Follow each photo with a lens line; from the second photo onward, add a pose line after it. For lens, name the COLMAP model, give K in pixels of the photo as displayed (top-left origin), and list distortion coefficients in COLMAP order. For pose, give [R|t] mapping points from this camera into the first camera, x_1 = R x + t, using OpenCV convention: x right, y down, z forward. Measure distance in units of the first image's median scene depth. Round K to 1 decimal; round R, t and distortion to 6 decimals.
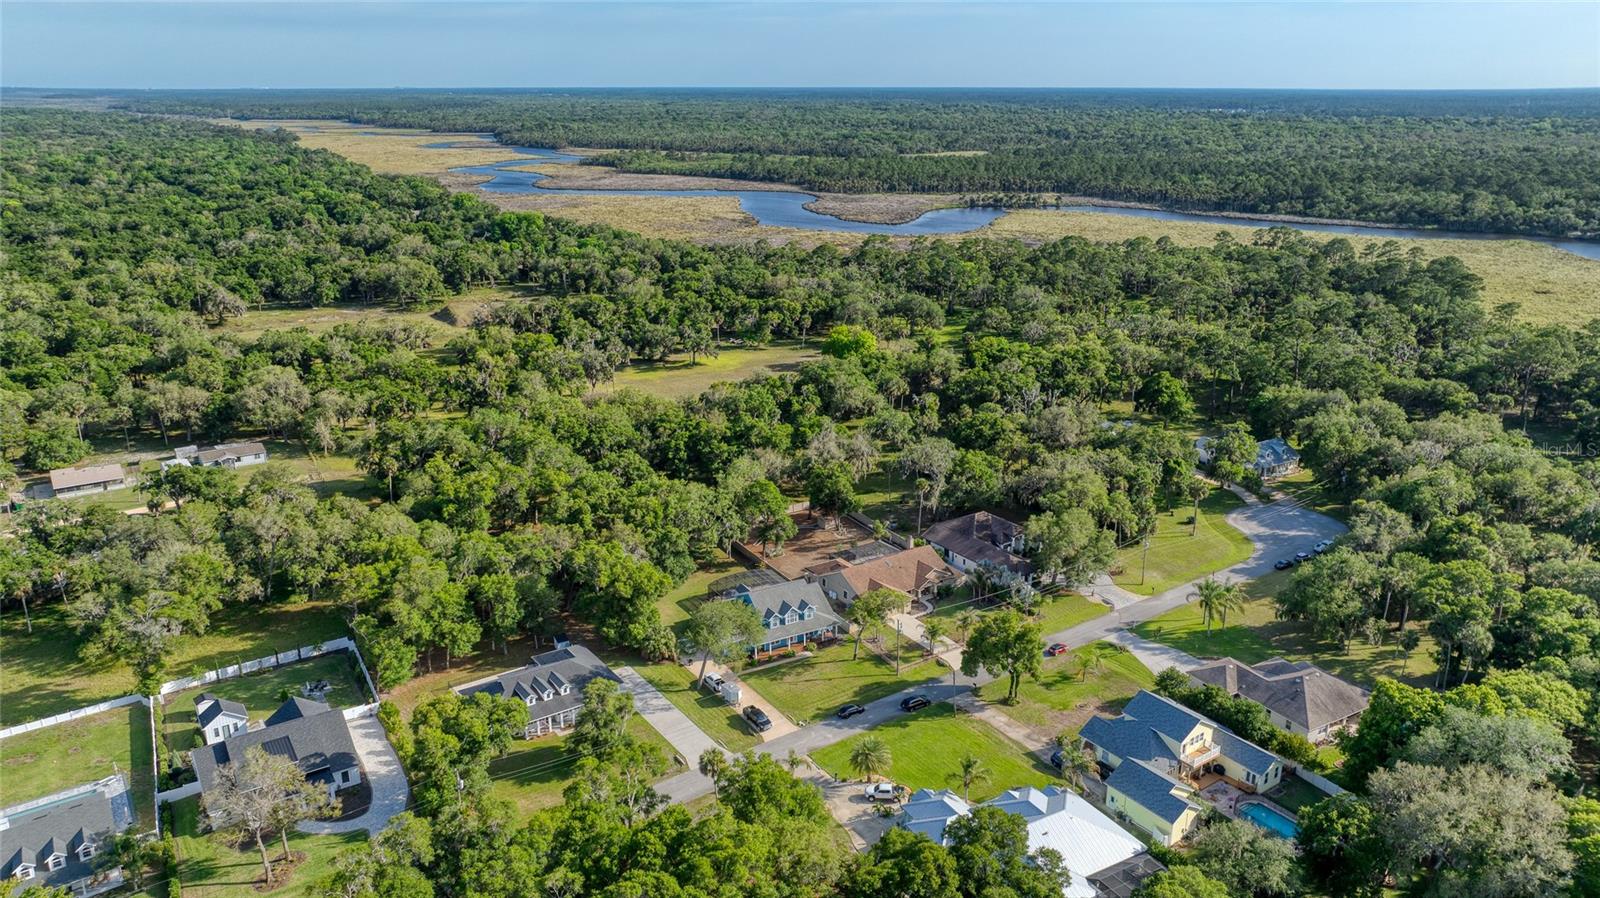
lens RADIAL K [[1118.8, 0, 795.4], [0, 1118.8, 445.1], [0, 0, 1]] dist [-0.023751, 0.010242]
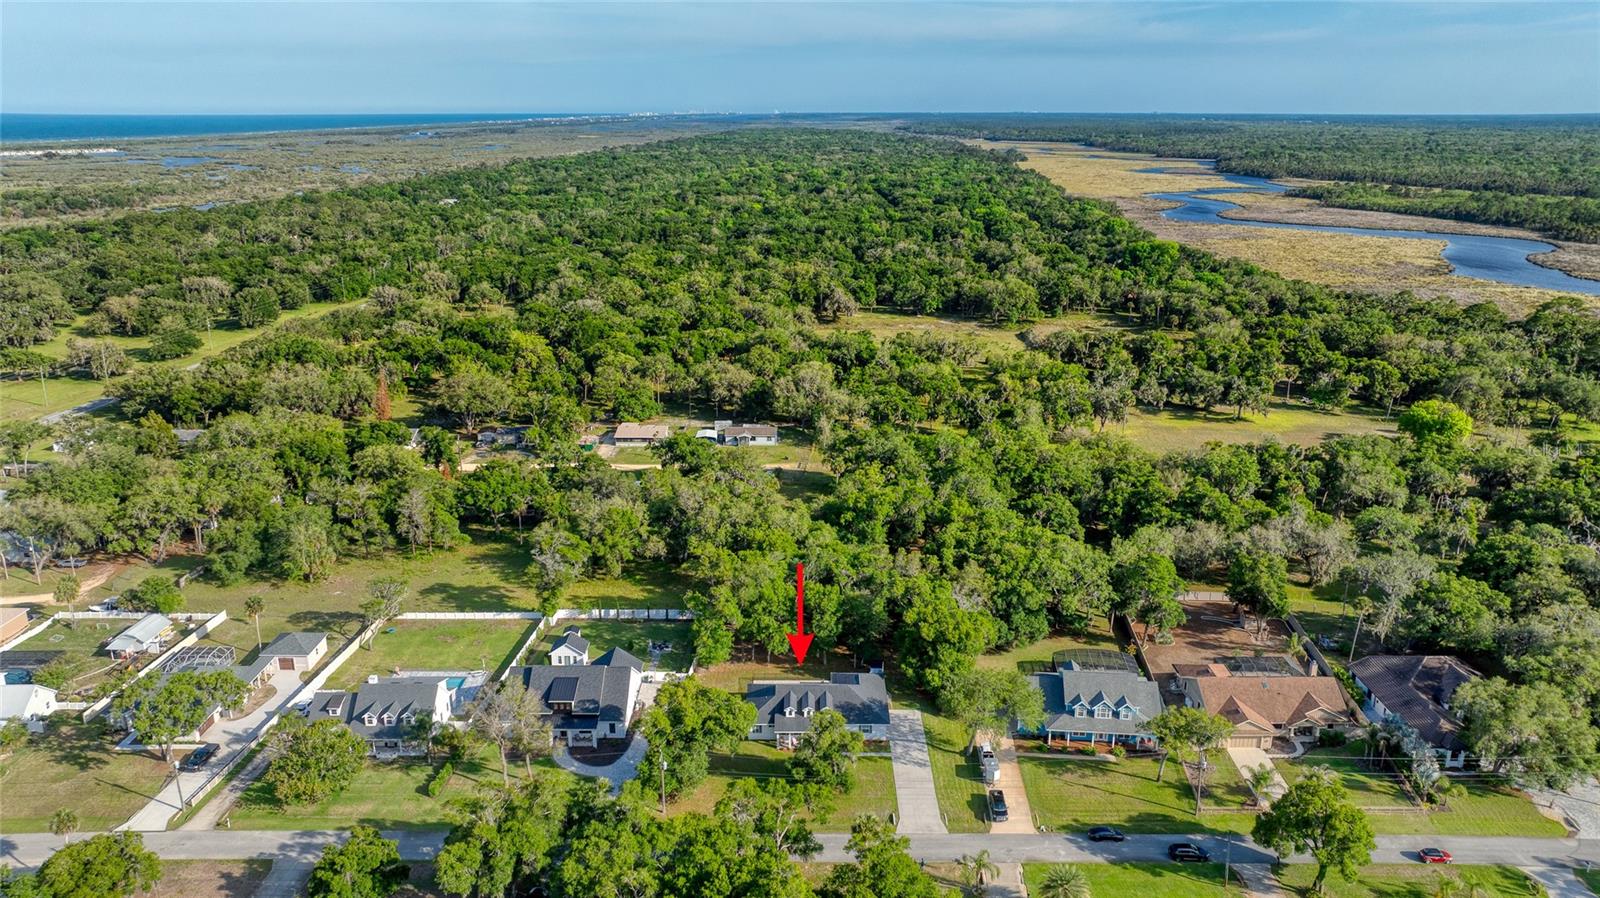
lens RADIAL K [[1118.8, 0, 798.3], [0, 1118.8, 449.6], [0, 0, 1]] dist [-0.023751, 0.010242]
pose [[0.816112, 0.166279, -0.553455, 0.182989], [-0.175696, 0.983768, 0.036484, -0.028229], [0.550538, 0.067464, 0.832080, 0.088040]]
